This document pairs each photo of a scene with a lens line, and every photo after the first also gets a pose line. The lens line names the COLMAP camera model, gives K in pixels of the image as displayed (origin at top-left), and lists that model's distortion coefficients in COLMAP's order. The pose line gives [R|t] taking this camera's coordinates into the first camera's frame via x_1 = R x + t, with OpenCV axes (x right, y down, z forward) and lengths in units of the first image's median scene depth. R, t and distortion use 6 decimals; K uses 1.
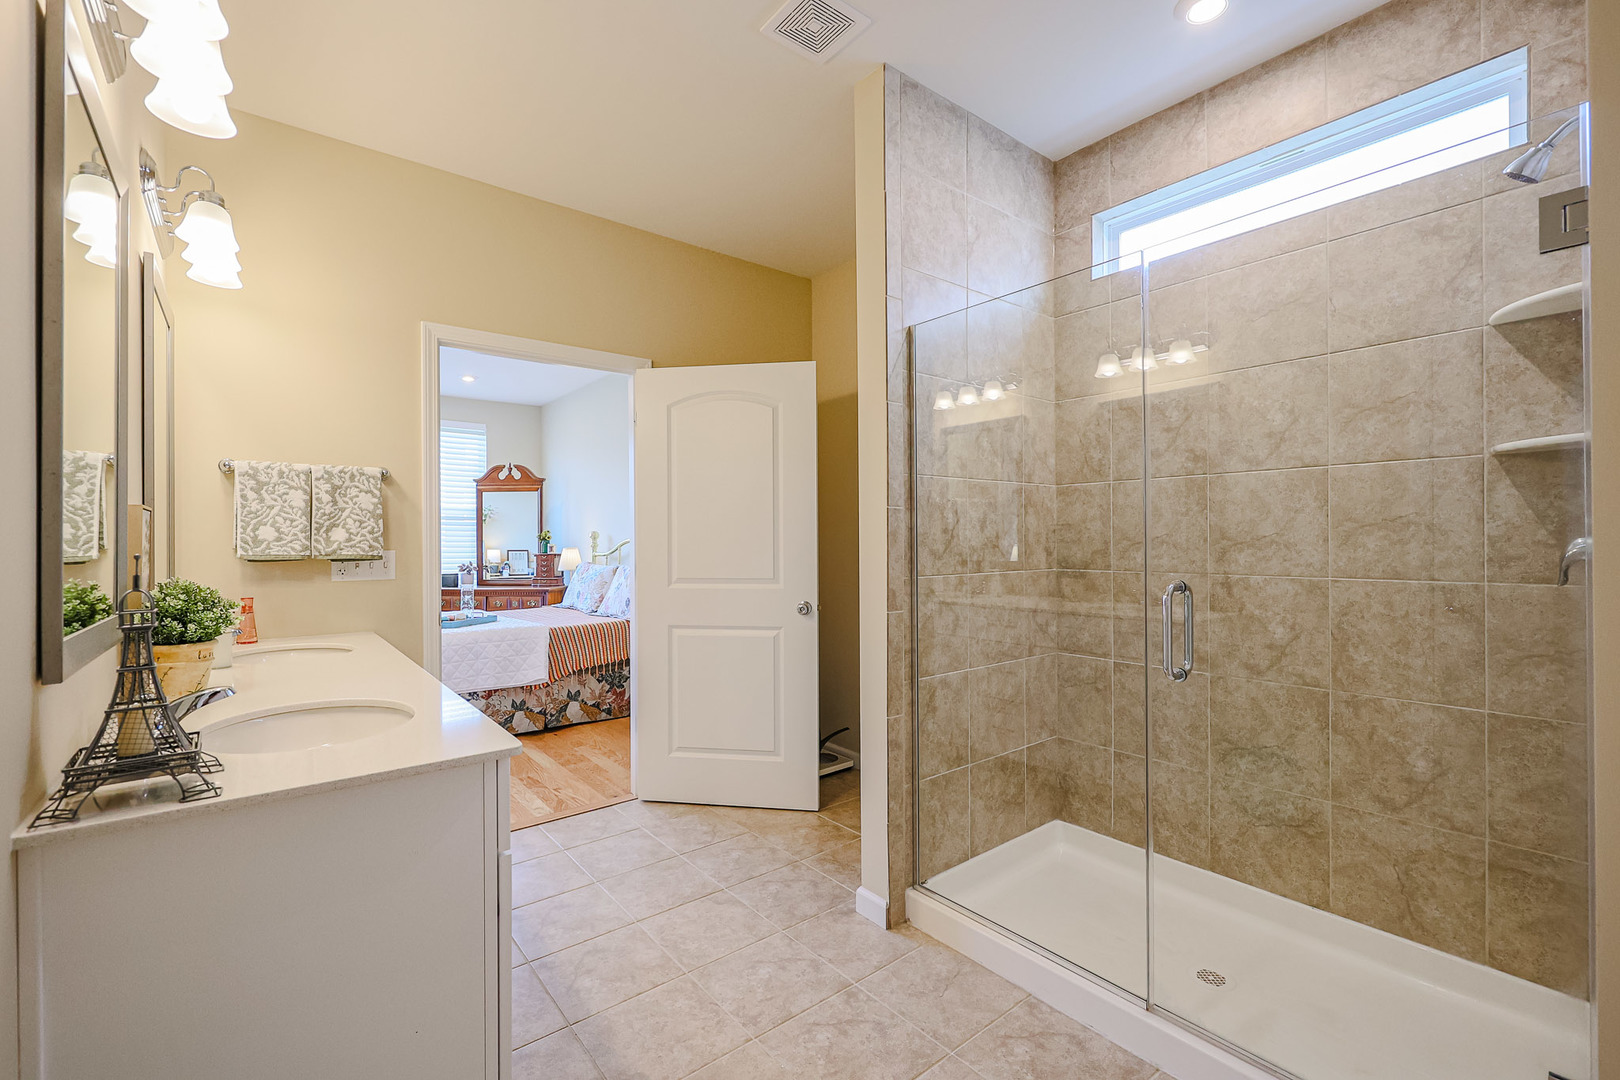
lens RADIAL K [[689.3, 0, 814.8], [0, 689.3, 541.8], [0, 0, 1]] dist [-0.000310, -0.000402]
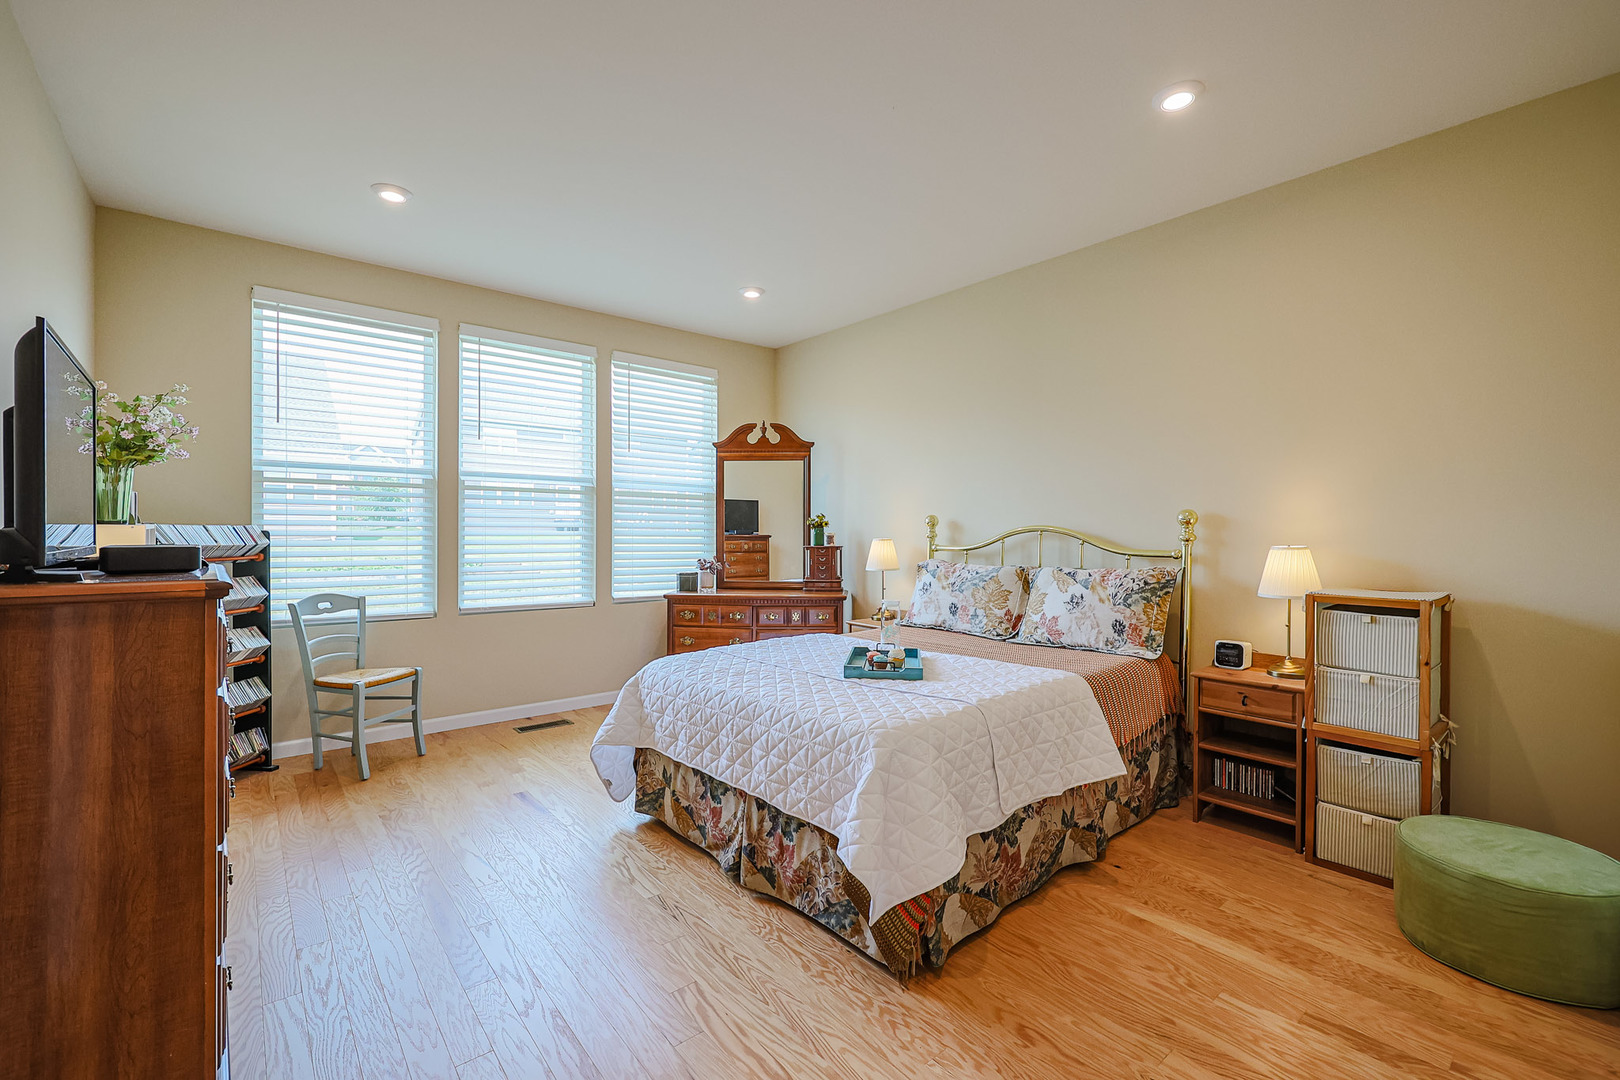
lens RADIAL K [[689.3, 0, 804.6], [0, 689.3, 536.3], [0, 0, 1]] dist [-0.000310, -0.000402]
pose [[0.999883, 0.006281, 0.013945, -0.409362], [-0.006419, 0.999931, 0.009857, -0.000166], [-0.013882, -0.009945, 0.999854, 0.271957]]
